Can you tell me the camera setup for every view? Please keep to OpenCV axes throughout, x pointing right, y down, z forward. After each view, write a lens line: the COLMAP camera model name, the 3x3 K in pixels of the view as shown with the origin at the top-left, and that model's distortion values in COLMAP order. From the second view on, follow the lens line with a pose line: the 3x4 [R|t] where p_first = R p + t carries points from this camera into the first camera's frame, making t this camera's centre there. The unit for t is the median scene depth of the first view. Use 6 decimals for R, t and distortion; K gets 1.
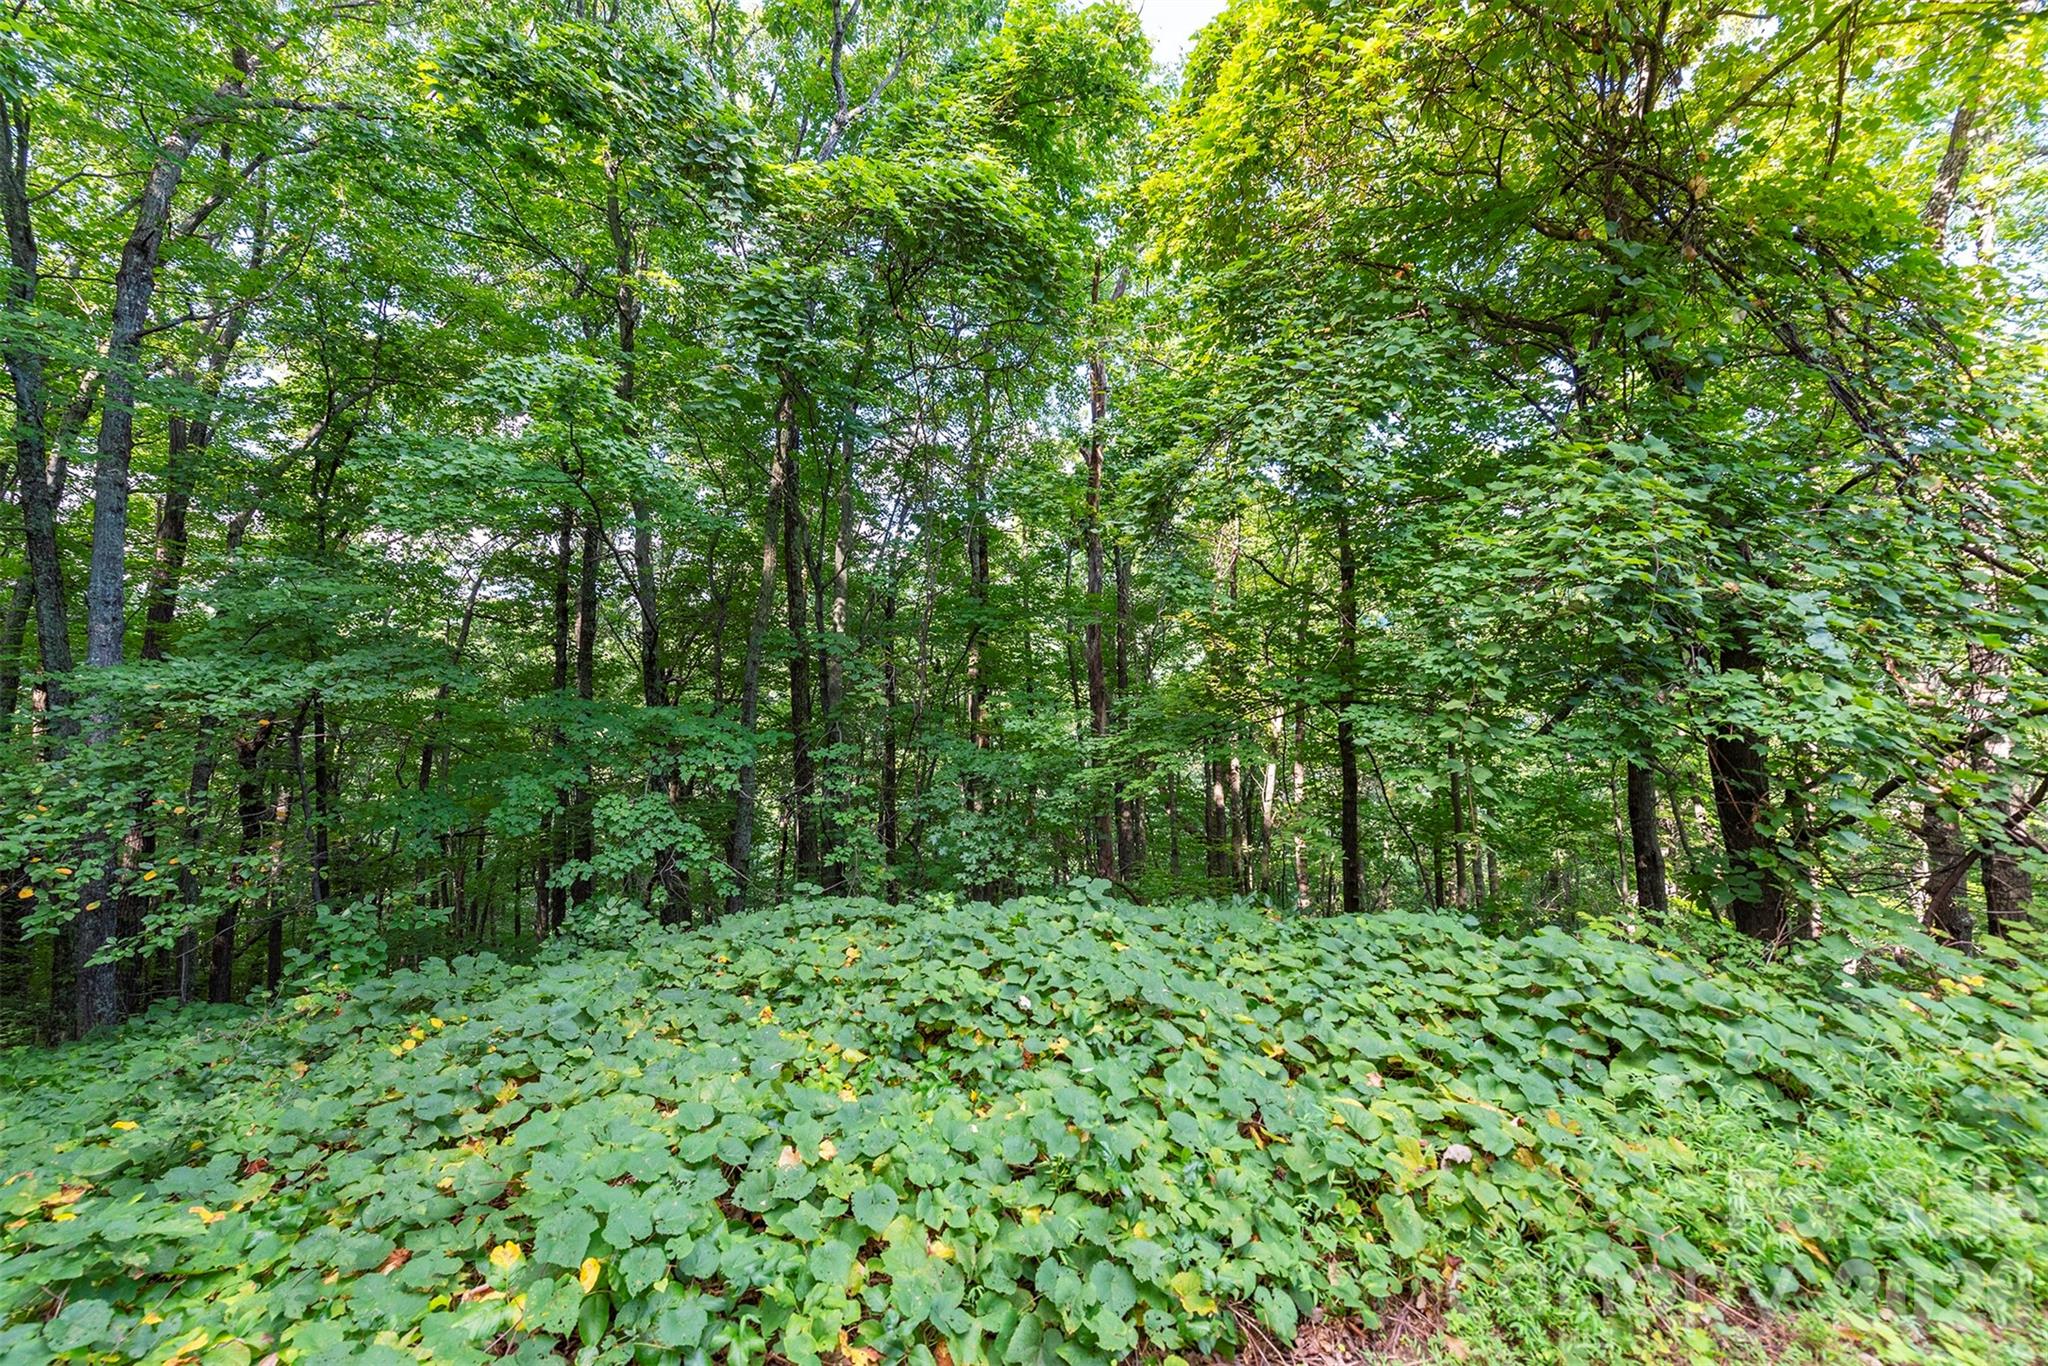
lens RADIAL K [[791.1, 0, 1024.0], [0, 791.1, 683.0], [0, 0, 1]] dist [0.002824, 0.000042]
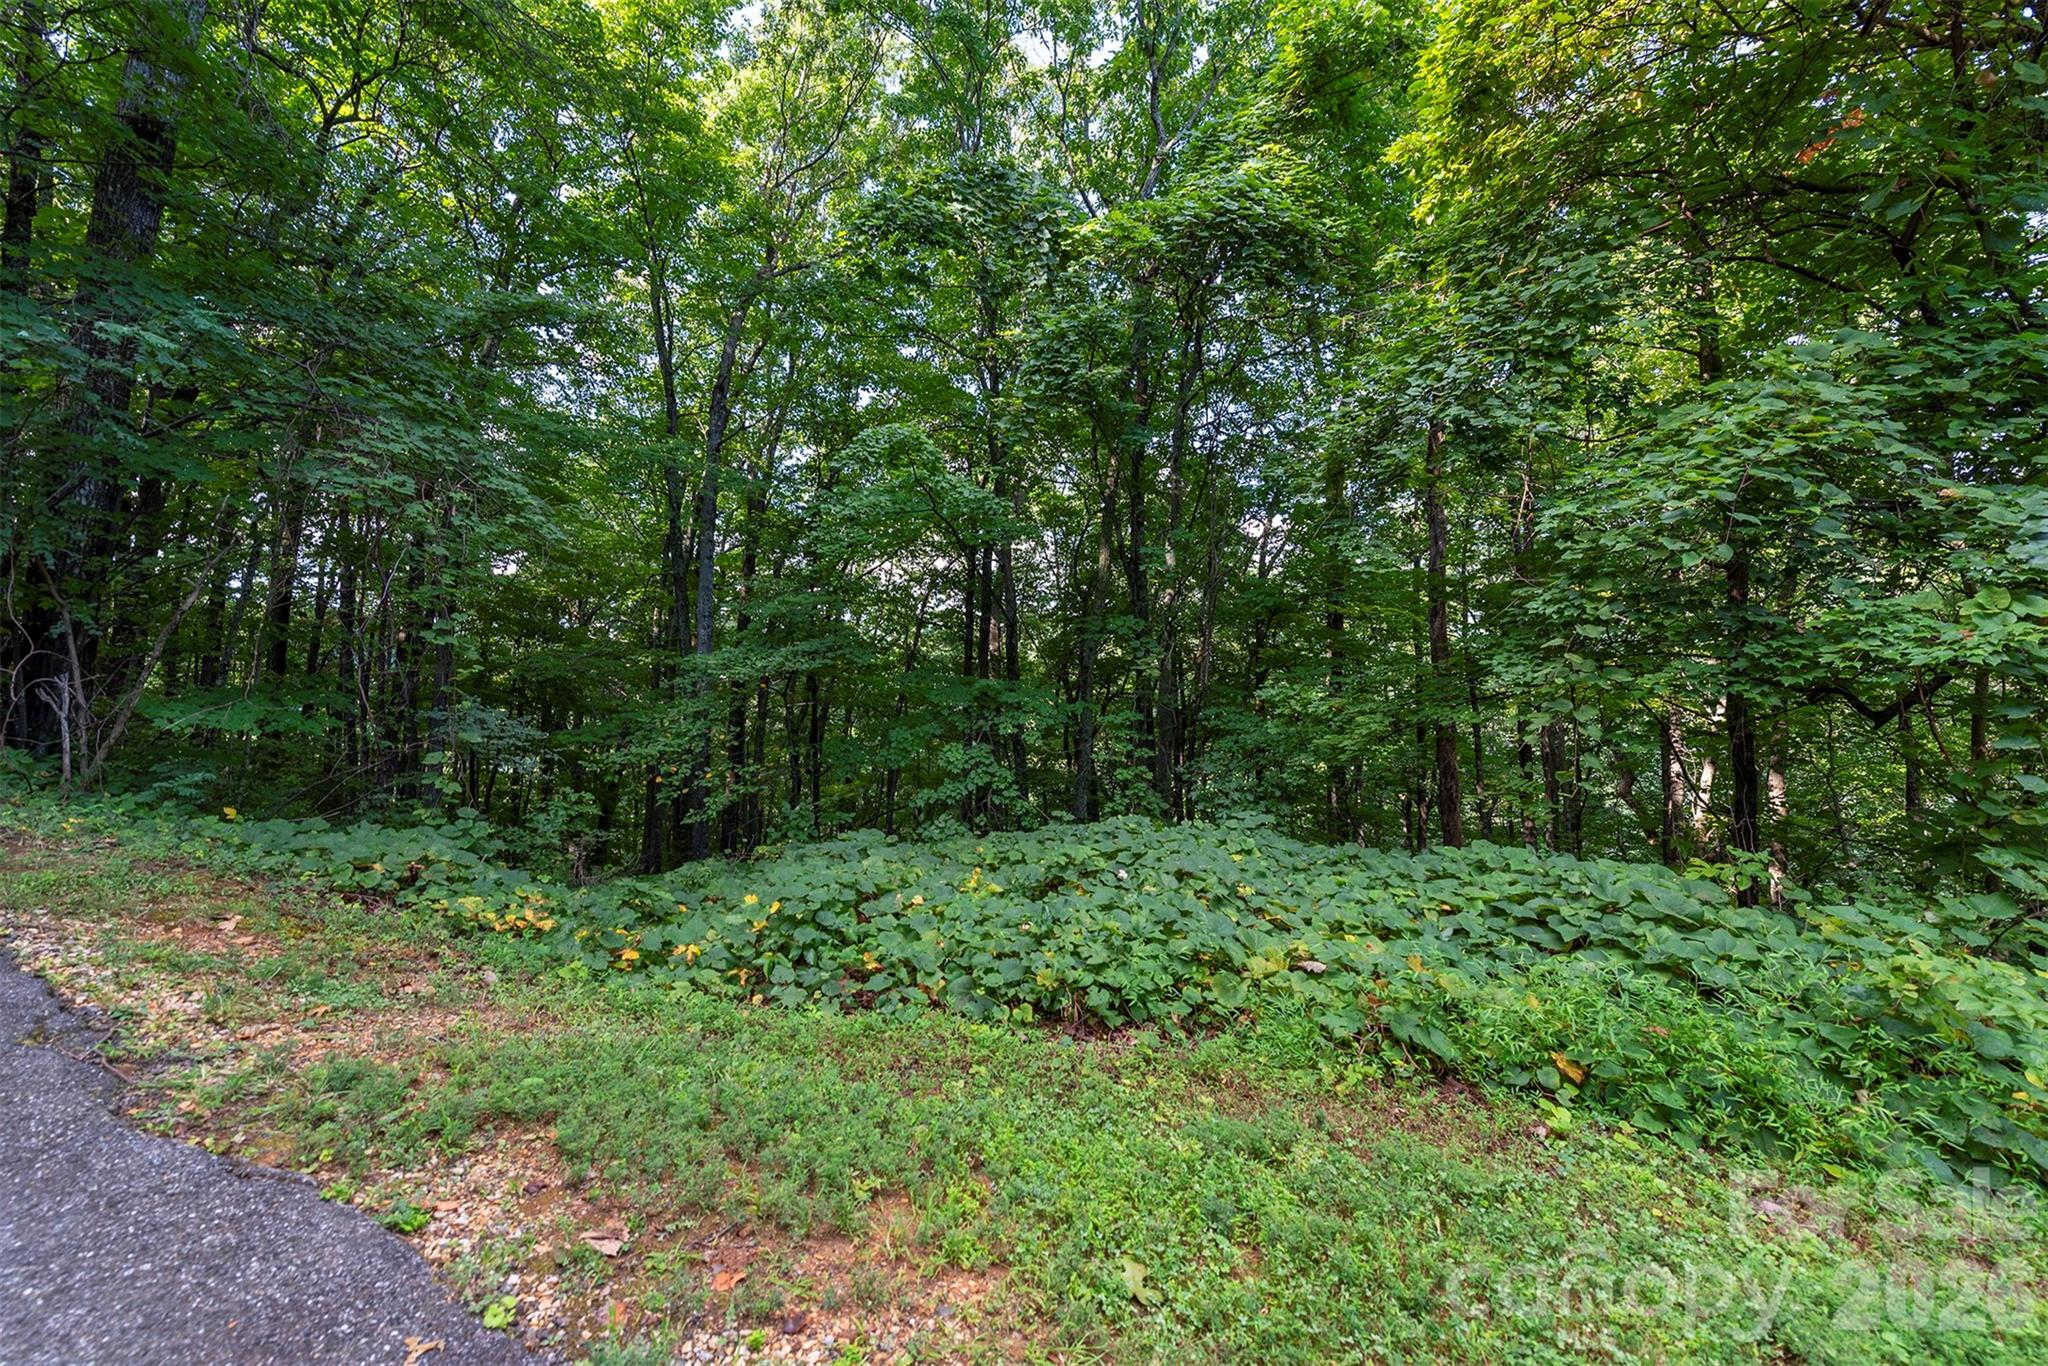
lens RADIAL K [[824.3, 0, 1024.0], [0, 824.3, 683.0], [0, 0, 1]] dist [0.014465, -0.006079]
pose [[0.866354, 0.002038, -0.499426, 0.270802], [-0.004385, 0.999984, -0.003525, 0.046216], [0.499411, 0.005244, 0.866349, -0.133134]]
